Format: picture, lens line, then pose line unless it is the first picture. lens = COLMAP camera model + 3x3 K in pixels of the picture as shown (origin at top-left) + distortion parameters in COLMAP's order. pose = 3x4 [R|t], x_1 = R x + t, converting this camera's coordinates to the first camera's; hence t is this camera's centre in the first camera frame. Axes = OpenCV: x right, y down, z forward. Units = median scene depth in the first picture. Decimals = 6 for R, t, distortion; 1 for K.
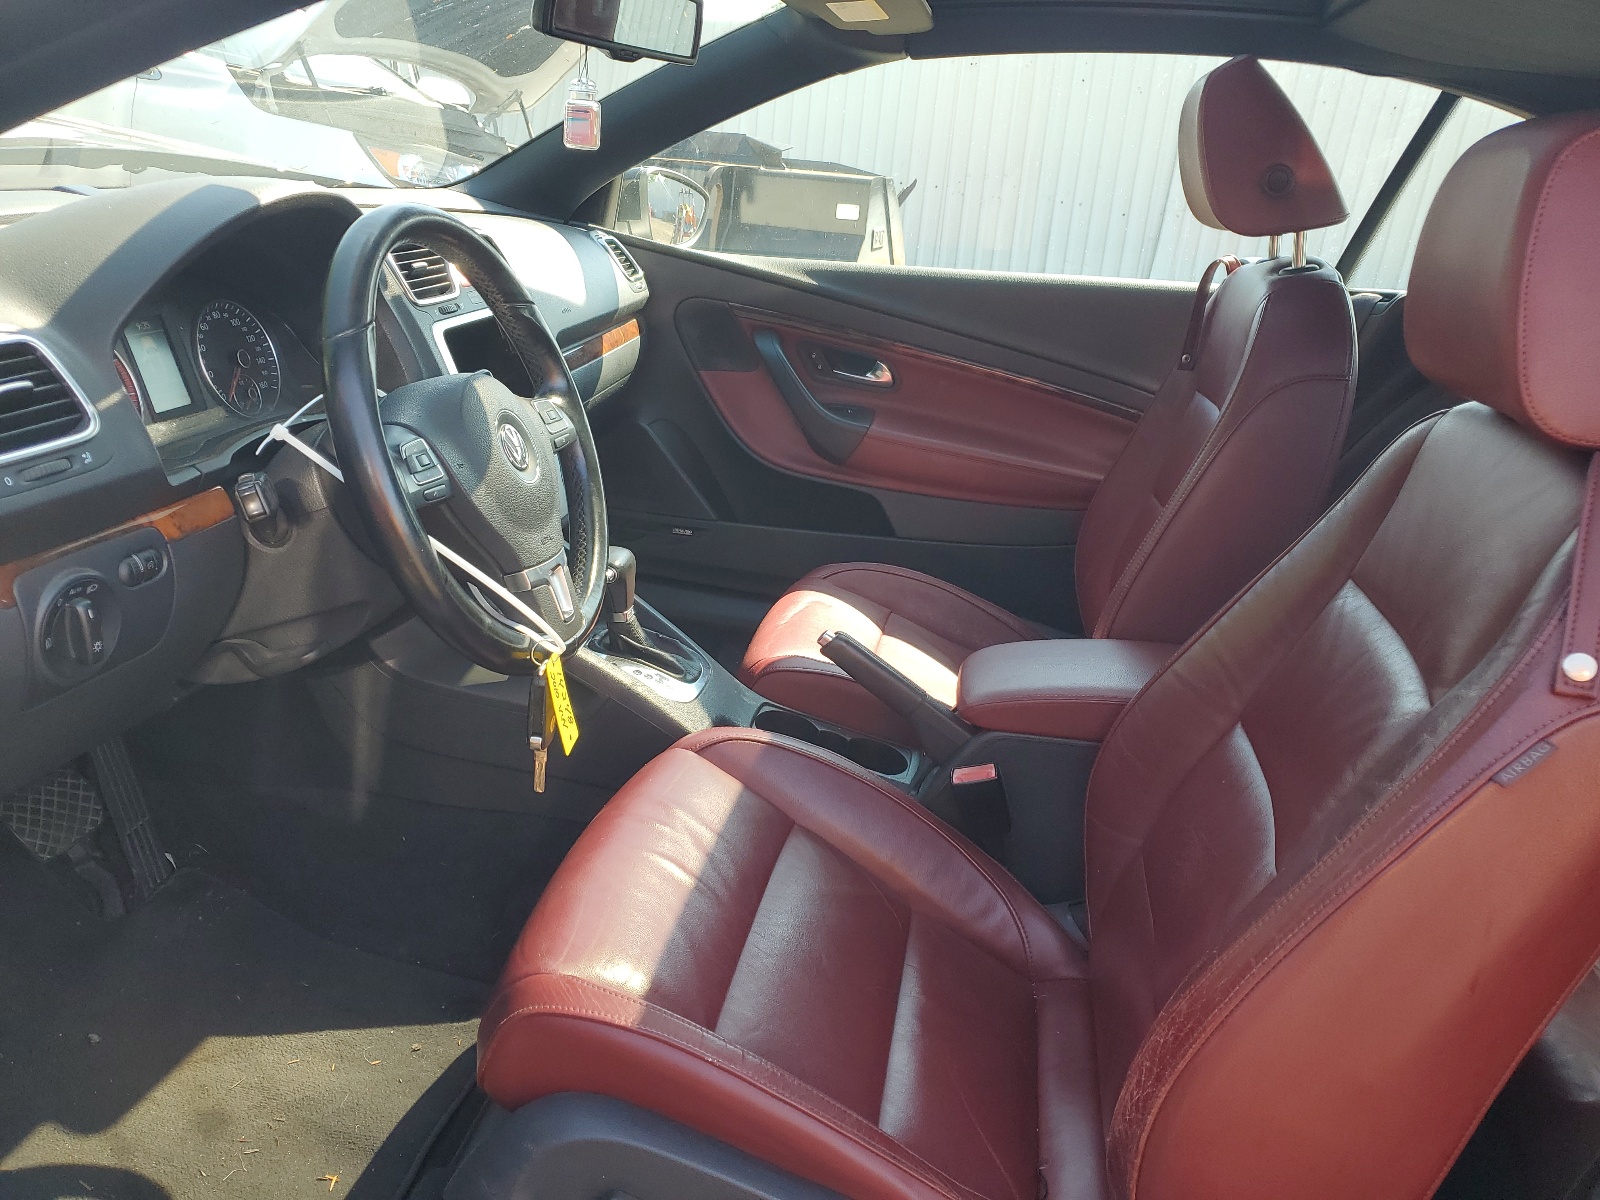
lens RADIAL K [[1220.5, 0, 793.5], [0, 1220.5, 594.3], [0, 0, 1]] dist [0.000357, 0.006066]
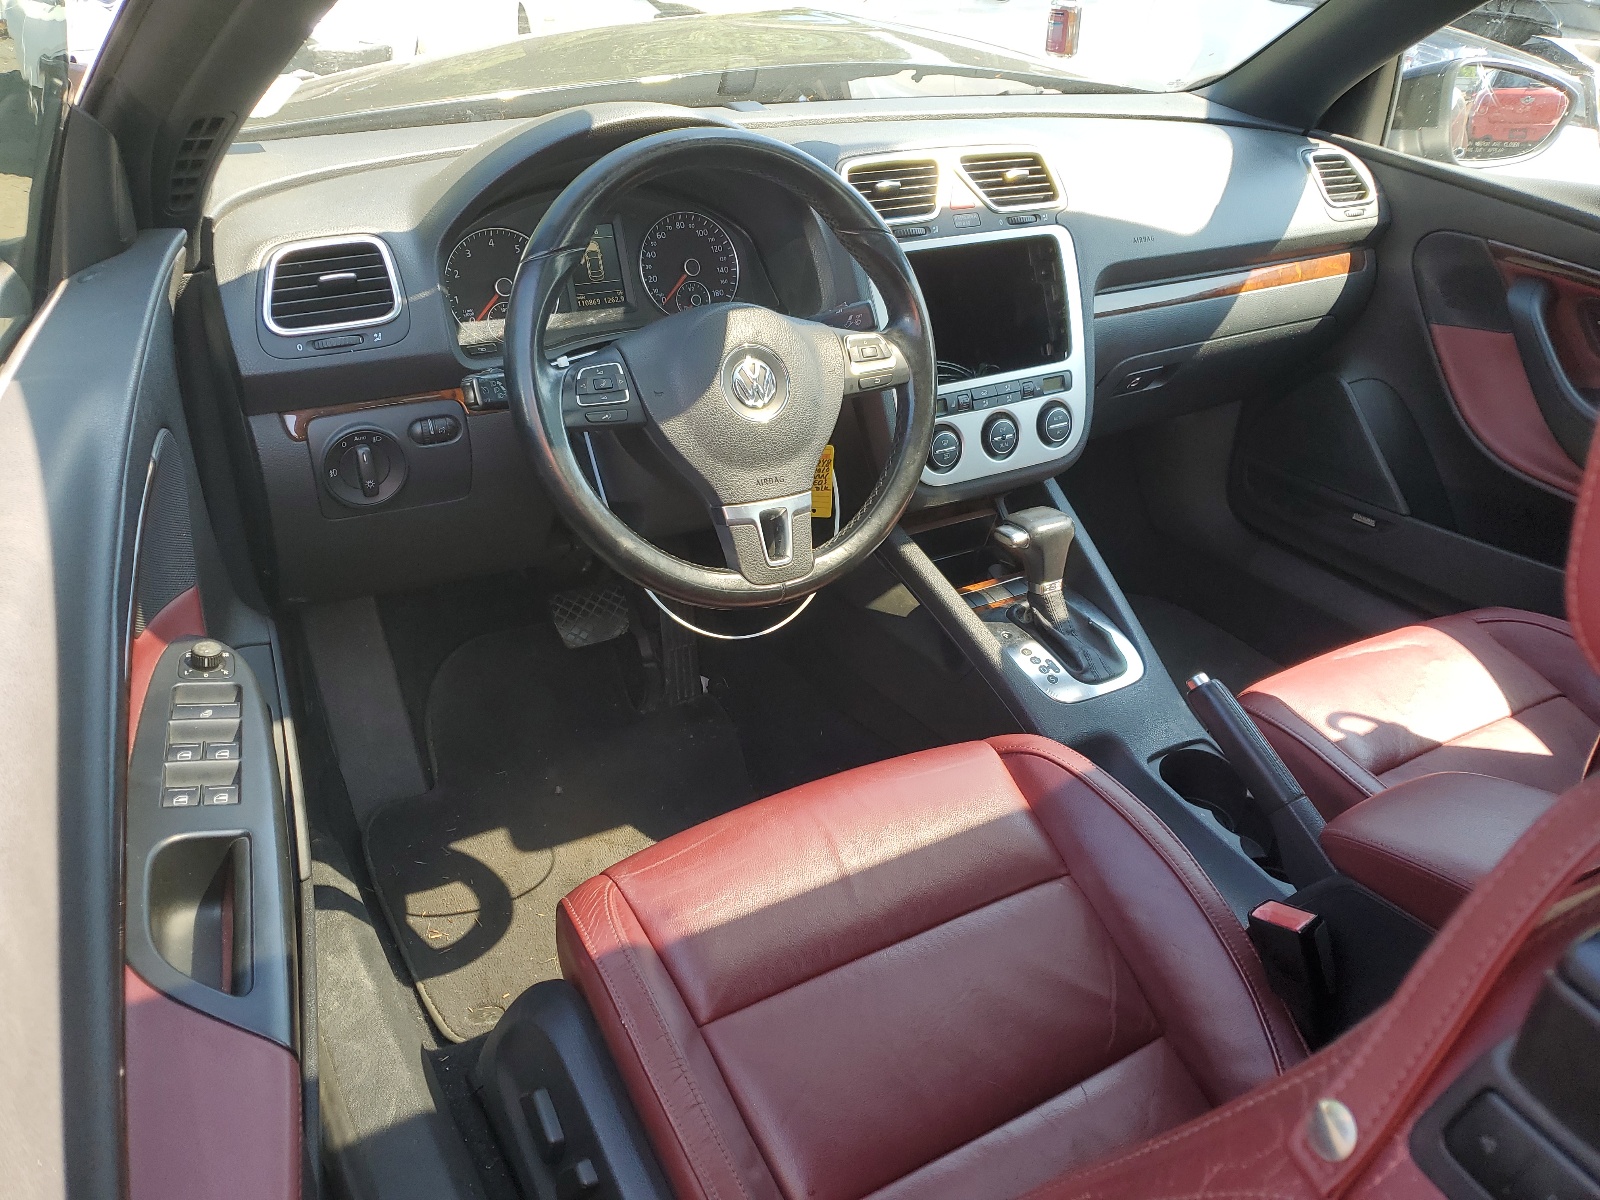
lens RADIAL K [[1220.5, 0, 801.4], [0, 1220.5, 608.9], [0, 0, 1]] dist [0.000357, 0.006066]
pose [[0.660012, 0.278522, -0.697717, 0.435965], [-0.215196, 0.959910, 0.179620, -0.104757], [0.719774, 0.031595, 0.693489, 0.282956]]
